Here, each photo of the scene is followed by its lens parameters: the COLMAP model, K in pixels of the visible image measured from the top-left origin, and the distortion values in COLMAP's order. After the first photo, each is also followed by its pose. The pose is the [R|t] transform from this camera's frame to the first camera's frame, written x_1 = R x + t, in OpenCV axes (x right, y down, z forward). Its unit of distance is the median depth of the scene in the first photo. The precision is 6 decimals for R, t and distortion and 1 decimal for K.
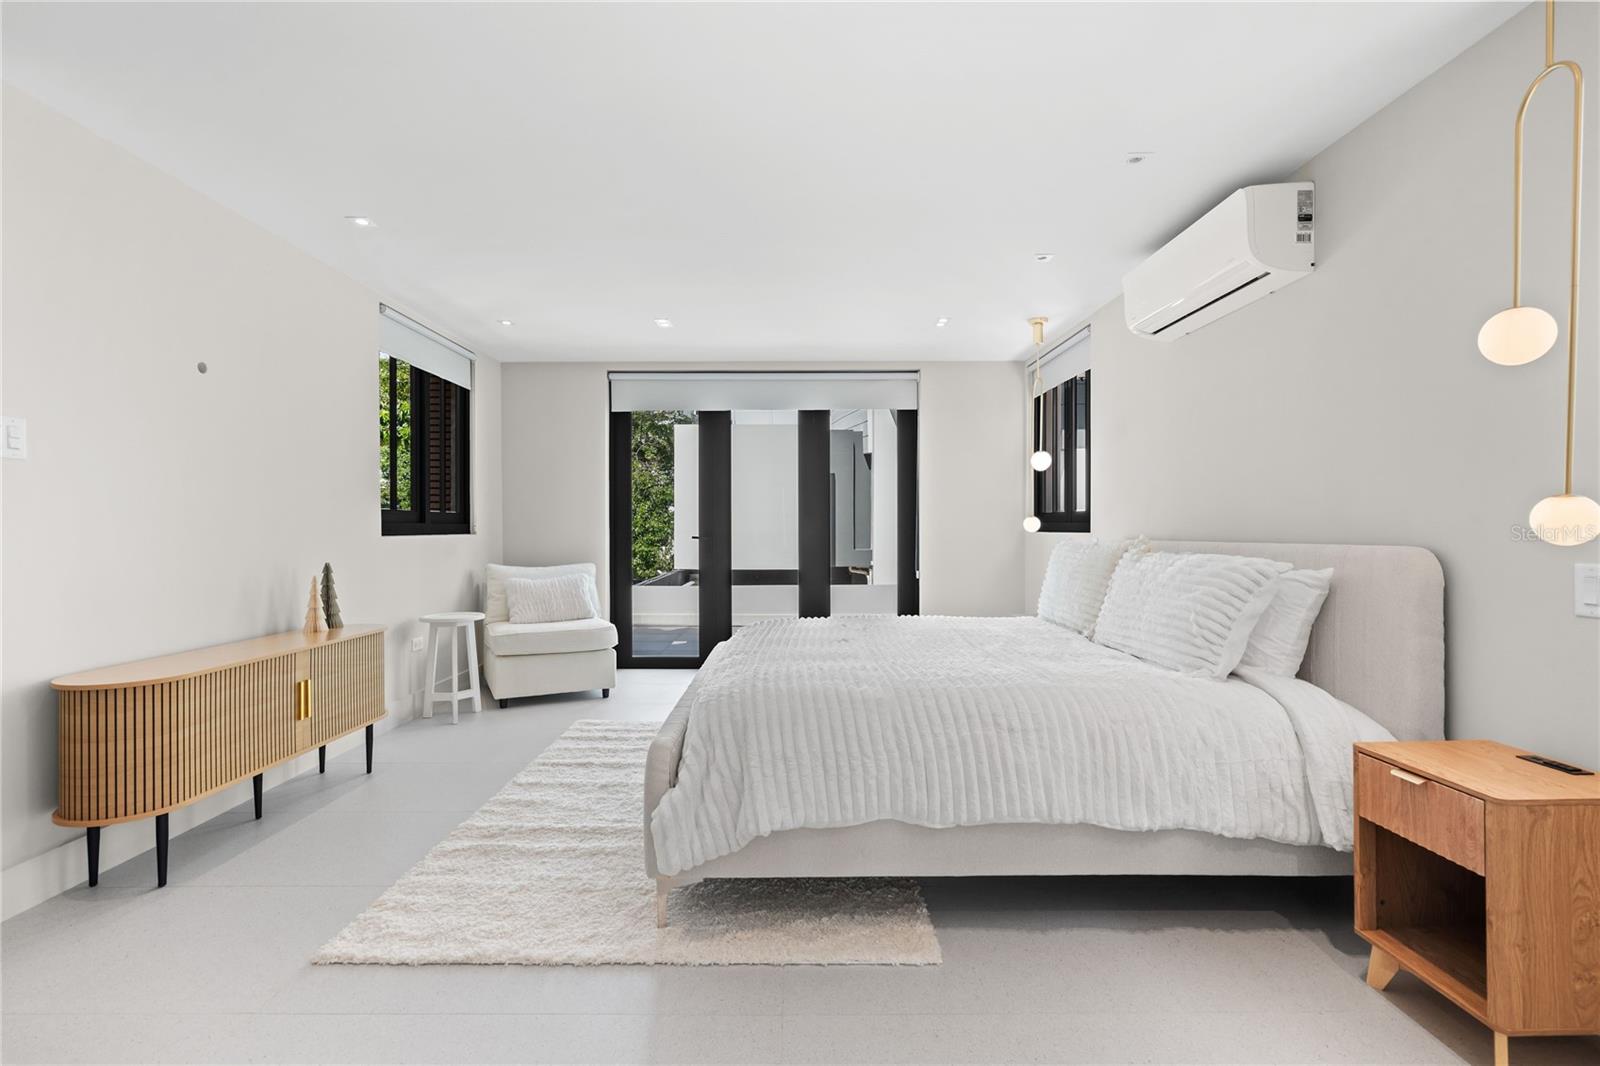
lens RADIAL K [[729.3, 0, 798.4], [0, 729.3, 522.6], [0, 0, 1]] dist [-0.001789, 0.000306]
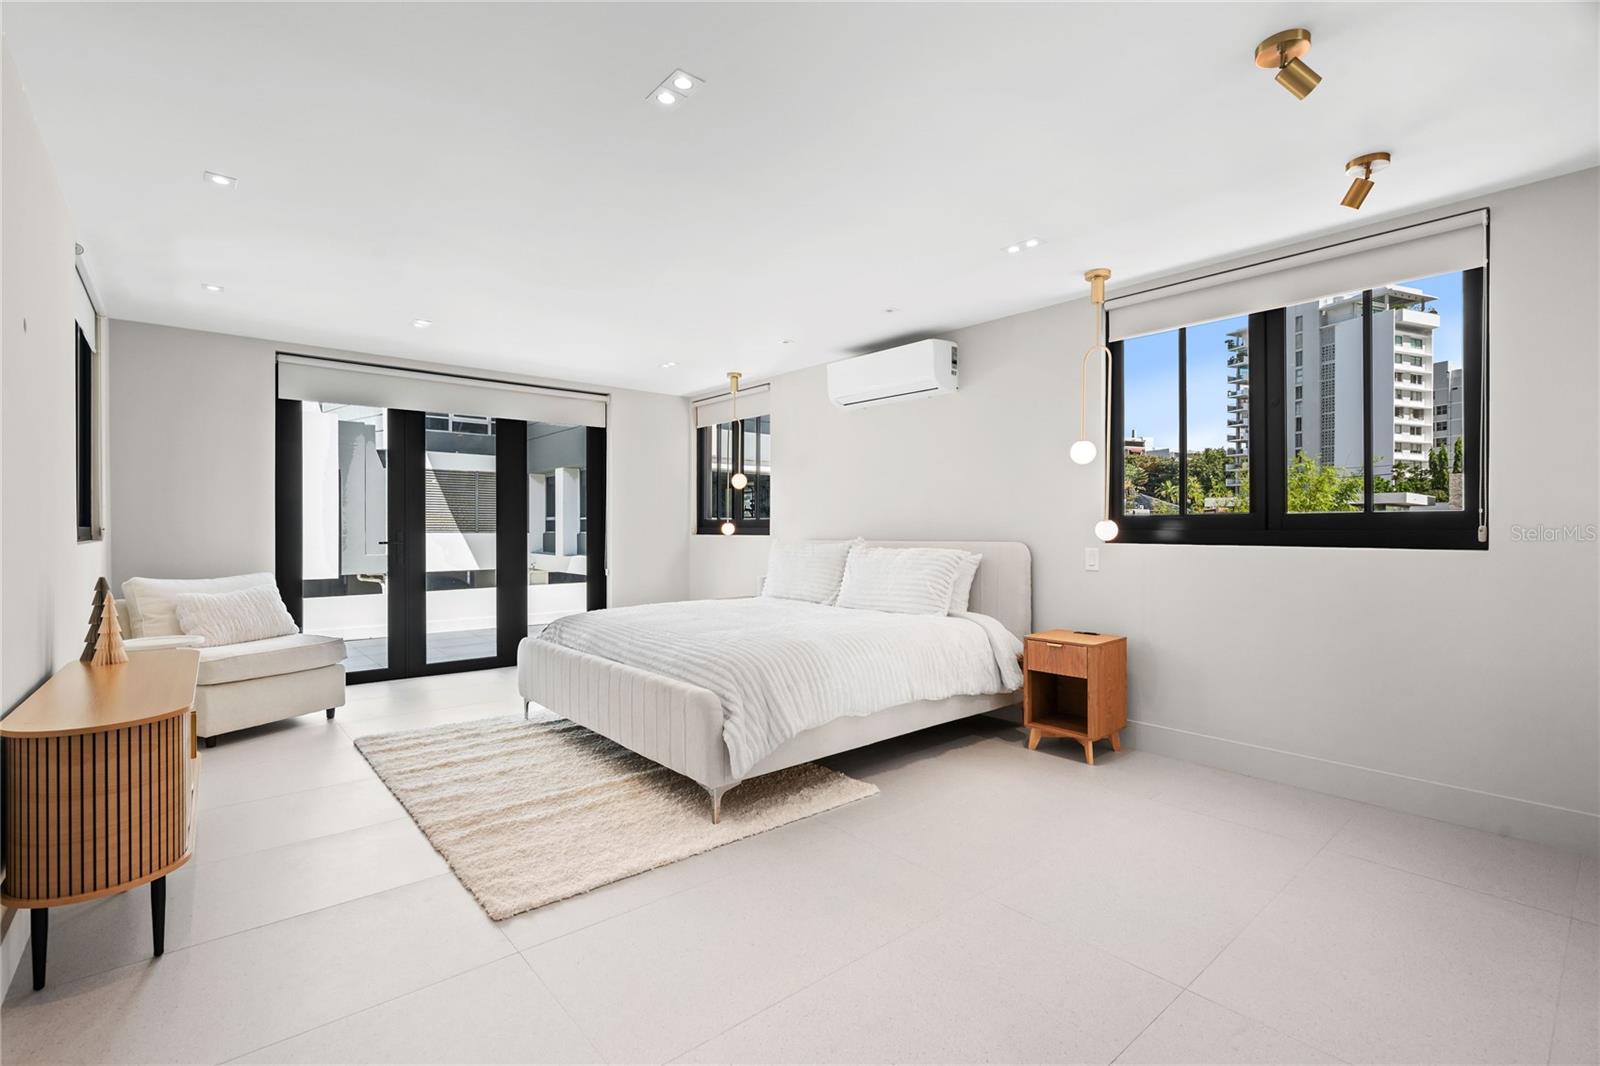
lens RADIAL K [[716.8, 0, 795.1], [0, 716.8, 519.6], [0, 0, 1]] dist [-0.028466, 0.018372]
pose [[0.763212, 0.010781, 0.646058, -0.778824], [-0.005588, 0.999934, -0.010086, -0.005509], [-0.646124, 0.004087, 0.763222, -0.104976]]
